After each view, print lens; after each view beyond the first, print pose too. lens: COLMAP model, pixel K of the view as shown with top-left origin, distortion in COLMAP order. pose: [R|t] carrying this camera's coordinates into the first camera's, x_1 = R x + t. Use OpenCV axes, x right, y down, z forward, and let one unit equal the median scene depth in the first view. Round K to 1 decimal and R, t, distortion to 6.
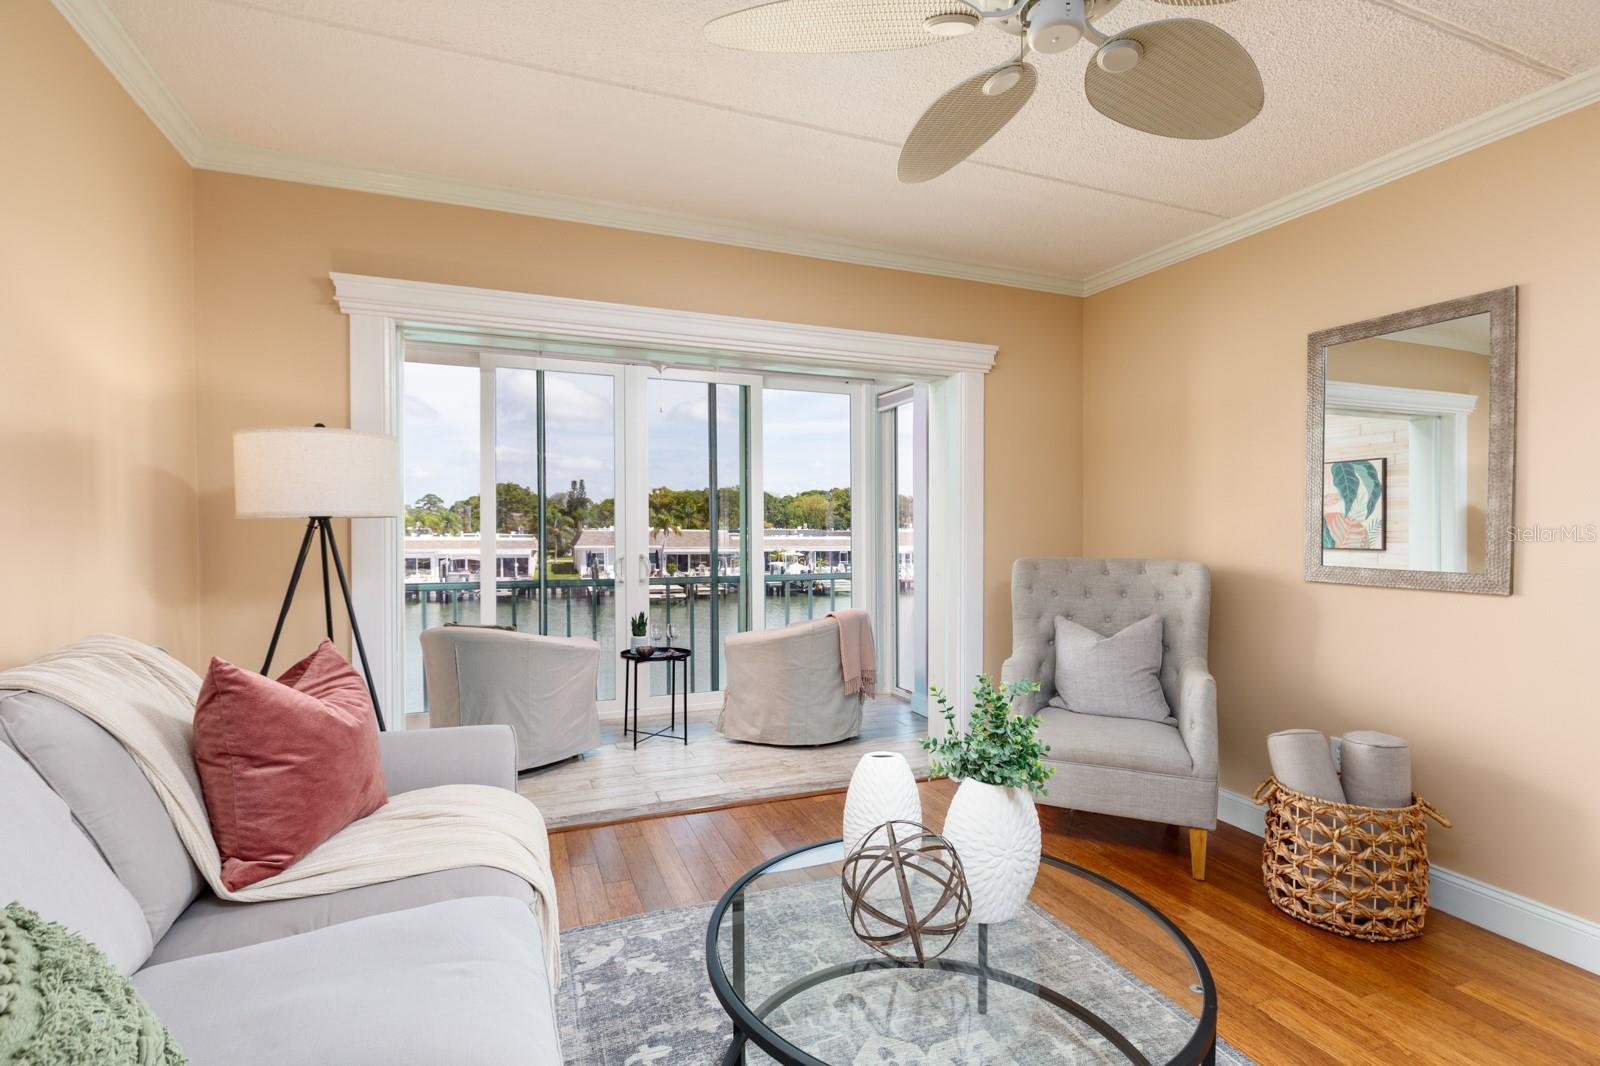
lens RADIAL K [[744.2, 0, 785.6], [0, 744.2, 531.2], [0, 0, 1]] dist [-0.007507, 0.000040]
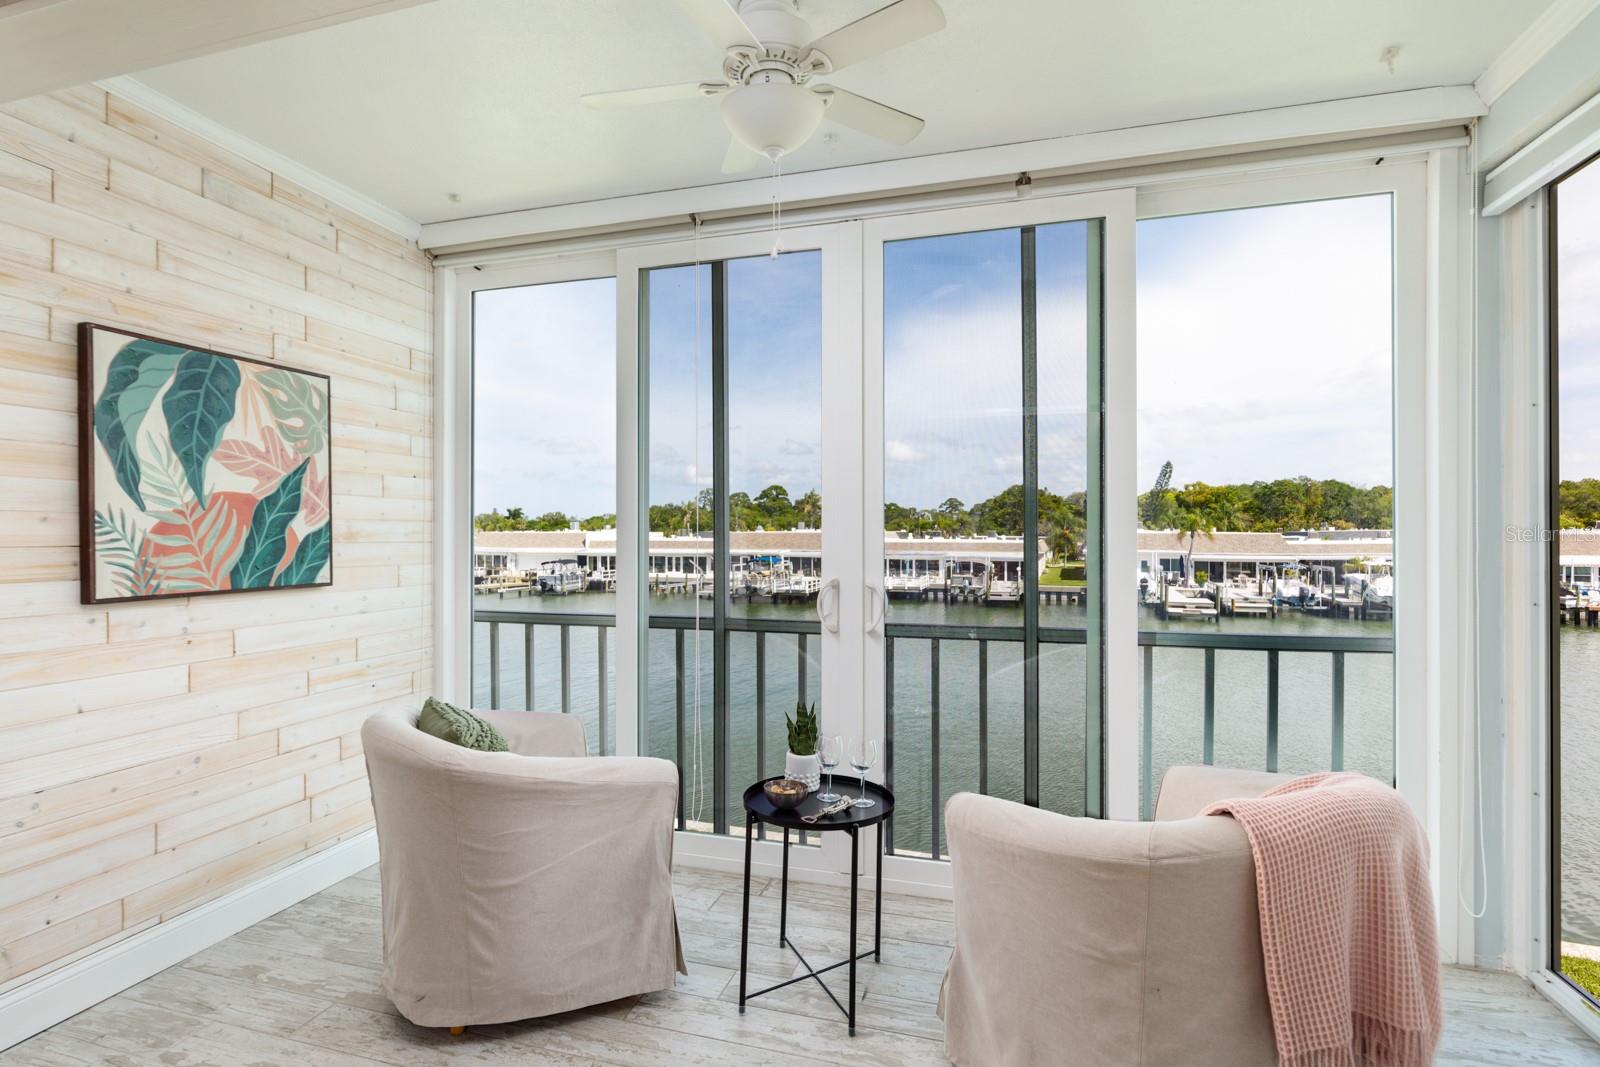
lens RADIAL K [[758.9, 0, 786.6], [0, 758.9, 525.7], [0, 0, 1]] dist [-0.015894, -0.000130]
pose [[0.786127, -0.007099, -0.618025, 0.020061], [0.000674, 0.999943, -0.010629, -0.000332], [0.618065, 0.007939, 0.786087, 0.126701]]
